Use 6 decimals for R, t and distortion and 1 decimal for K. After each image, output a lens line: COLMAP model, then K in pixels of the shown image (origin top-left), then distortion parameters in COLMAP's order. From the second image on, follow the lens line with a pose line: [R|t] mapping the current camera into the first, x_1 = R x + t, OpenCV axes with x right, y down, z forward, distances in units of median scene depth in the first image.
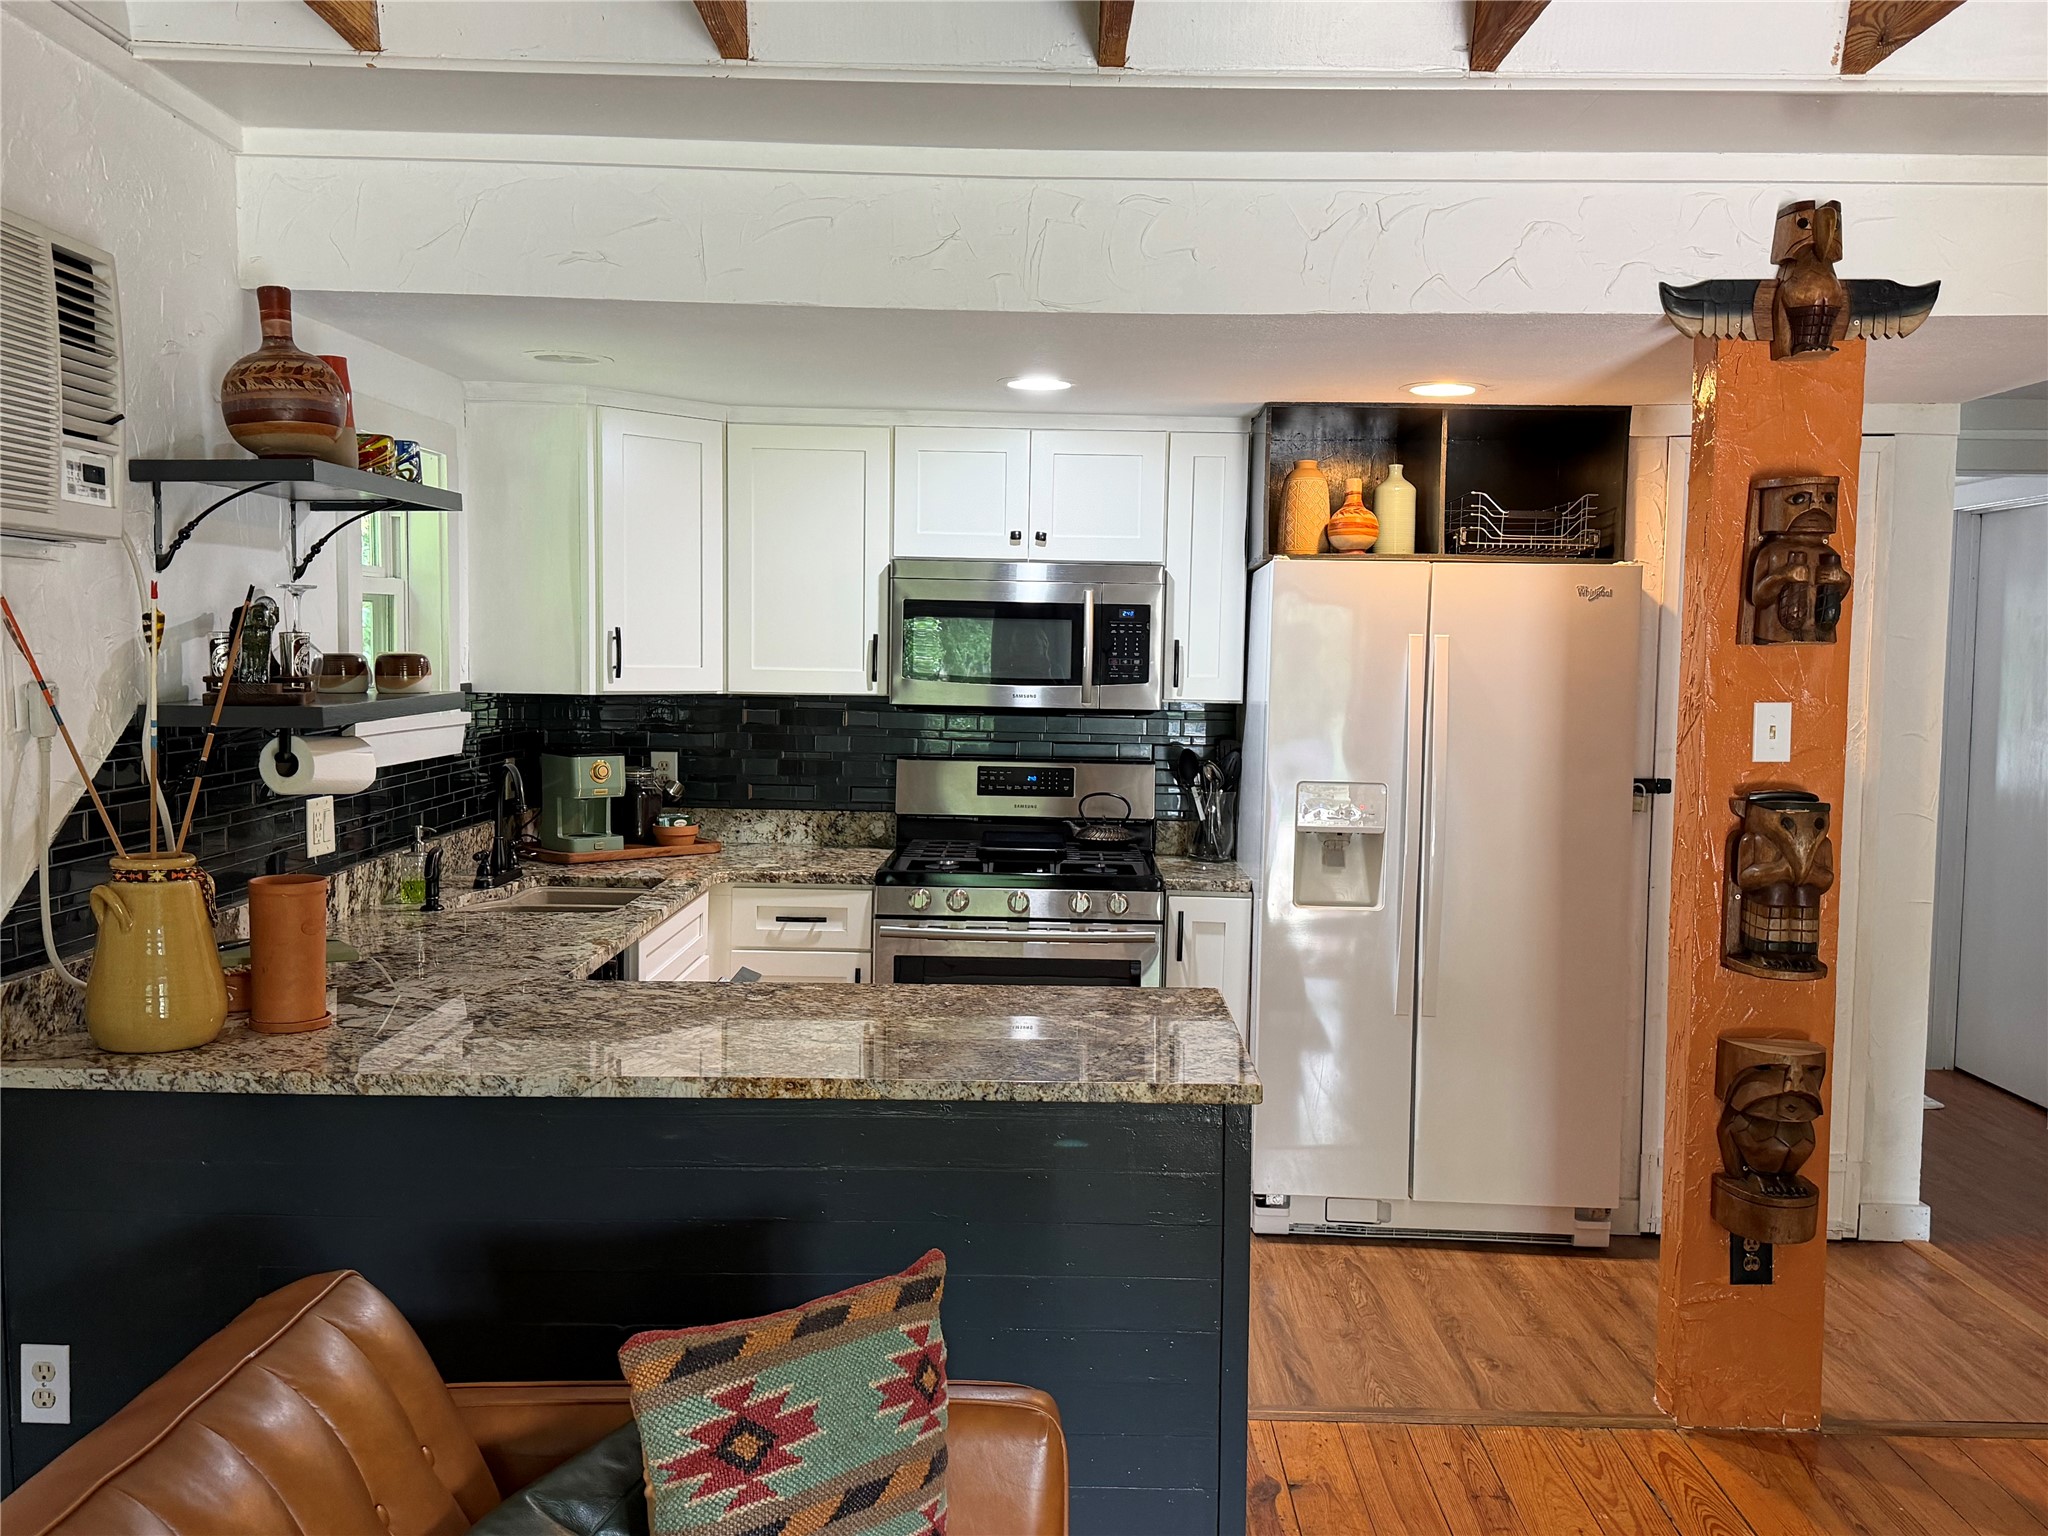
lens RADIAL K [[1804.0, 0, 1037.7], [0, 1804.0, 768.0], [0, 0, 1]] dist [0.055448, -0.083875]
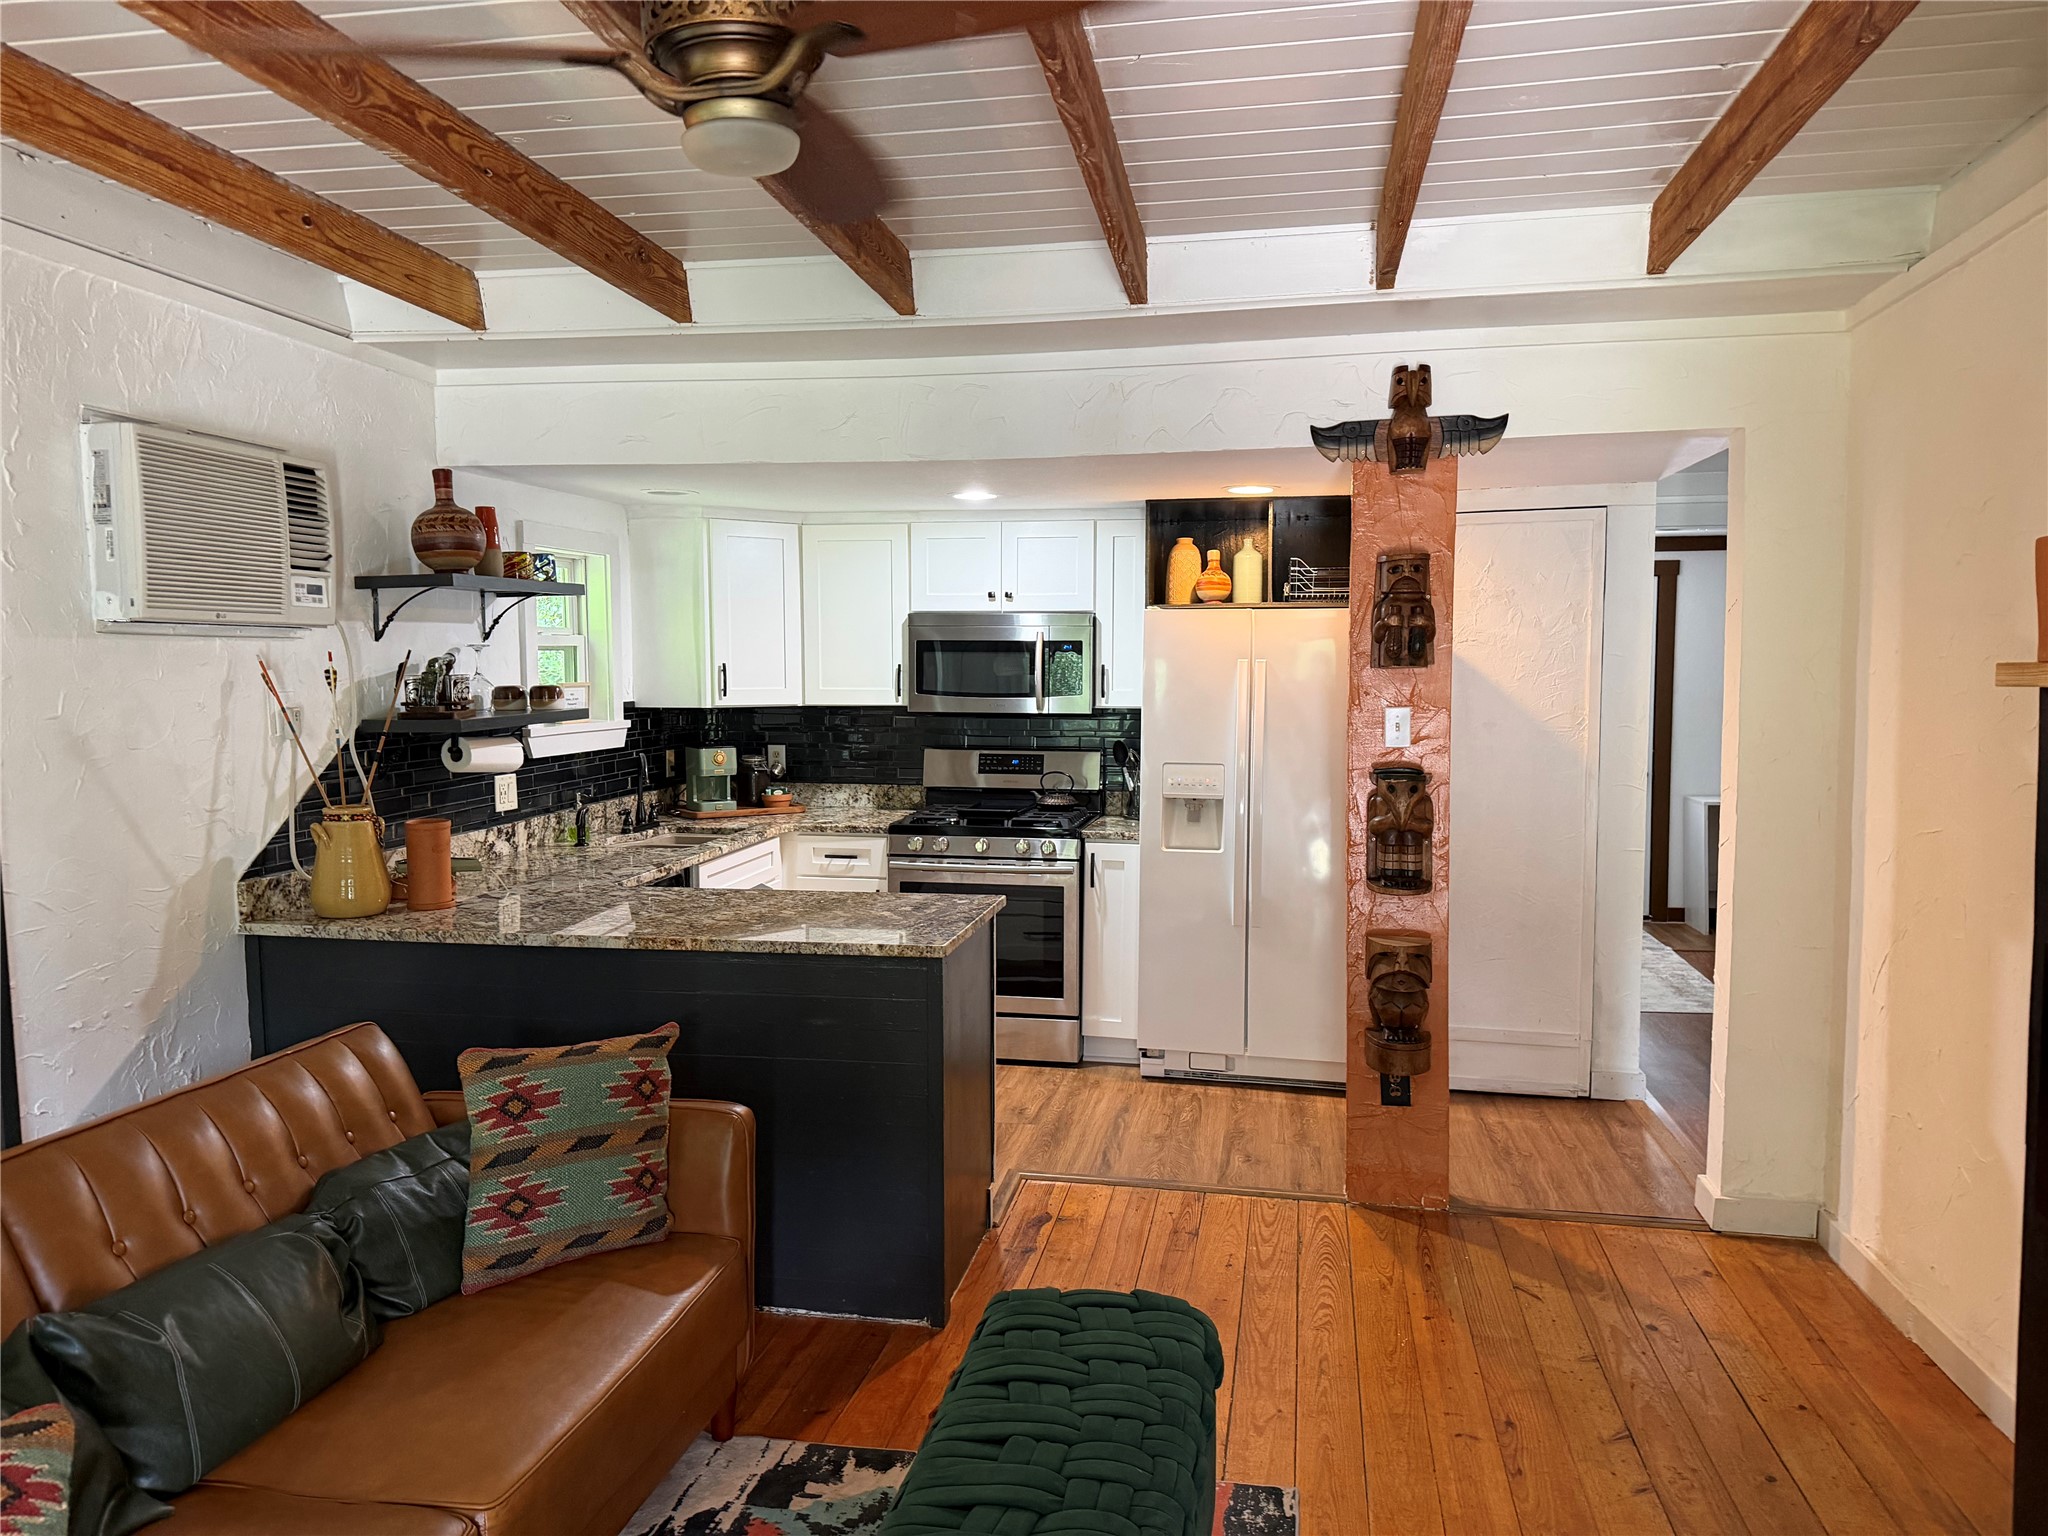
lens RADIAL K [[1441.6, 0, 1020.1], [0, 1441.6, 761.1], [0, 0, 1]] dist [0.070972, -0.094961]
pose [[0.983476, -0.004336, -0.180988, 0.307961], [0.005012, 0.999982, 0.003276, 0.002221], [0.180971, -0.004129, 0.983480, -0.198923]]
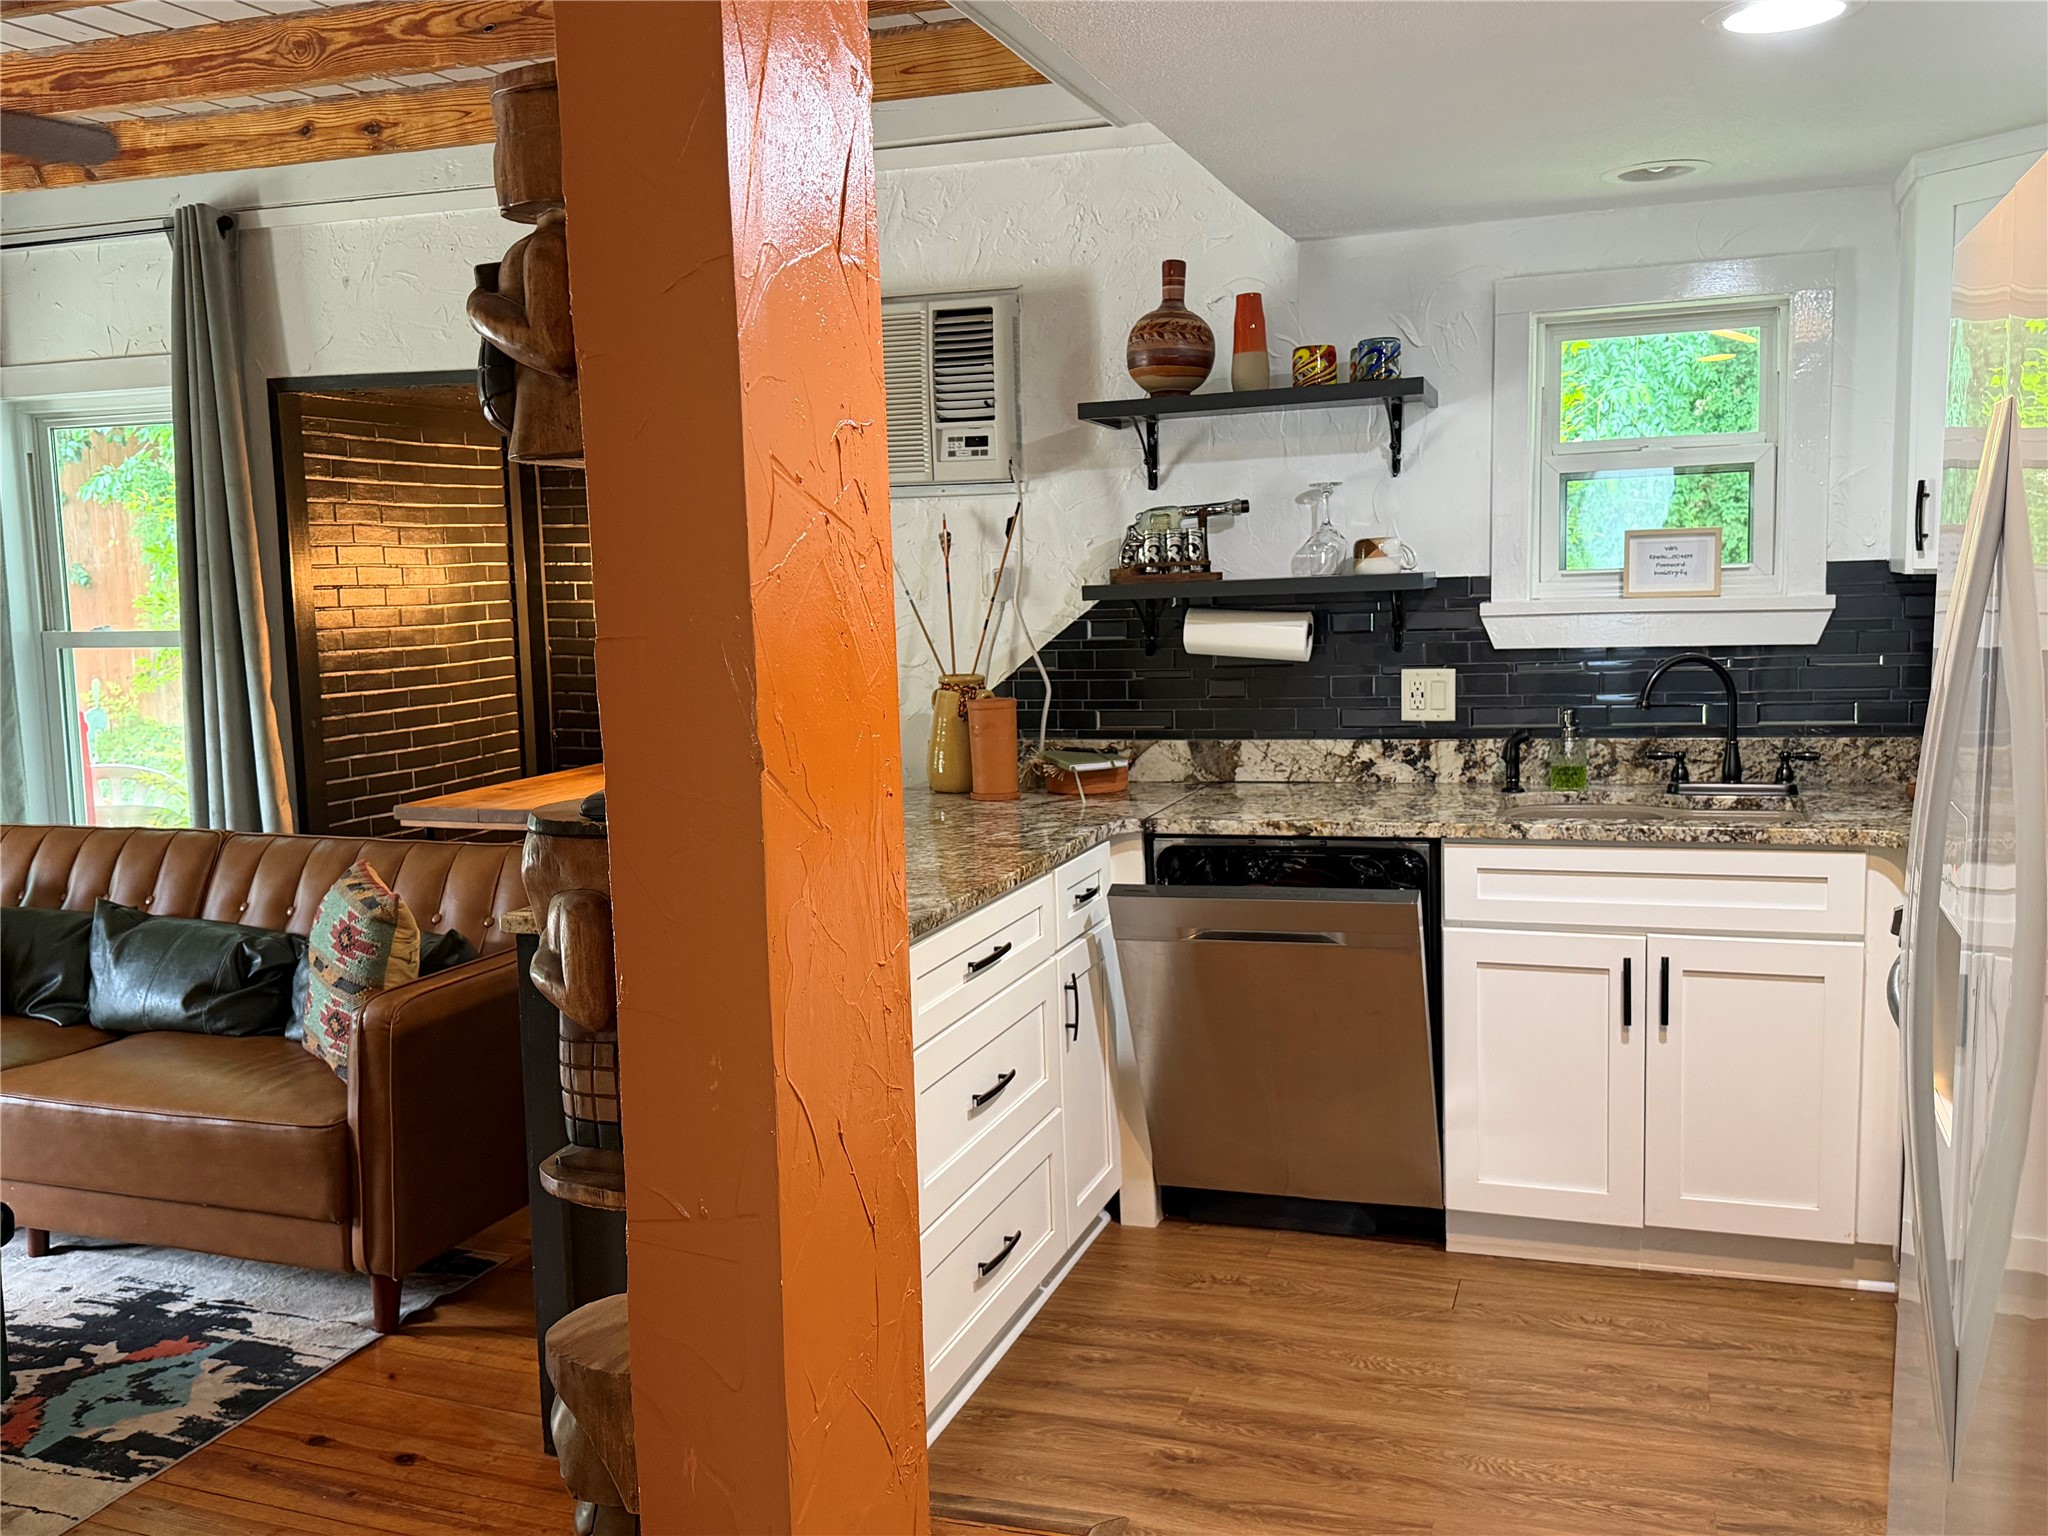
lens RADIAL K [[1804.0, 0, 1047.5], [0, 1804.0, 801.5], [0, 0, 1]] dist [0.055448, -0.083875]
pose [[-0.319848, 0.117572, -0.940146, 0.778011], [-0.036448, 0.990010, 0.136208, -0.048728], [0.946768, 0.077832, -0.312367, 1.209357]]
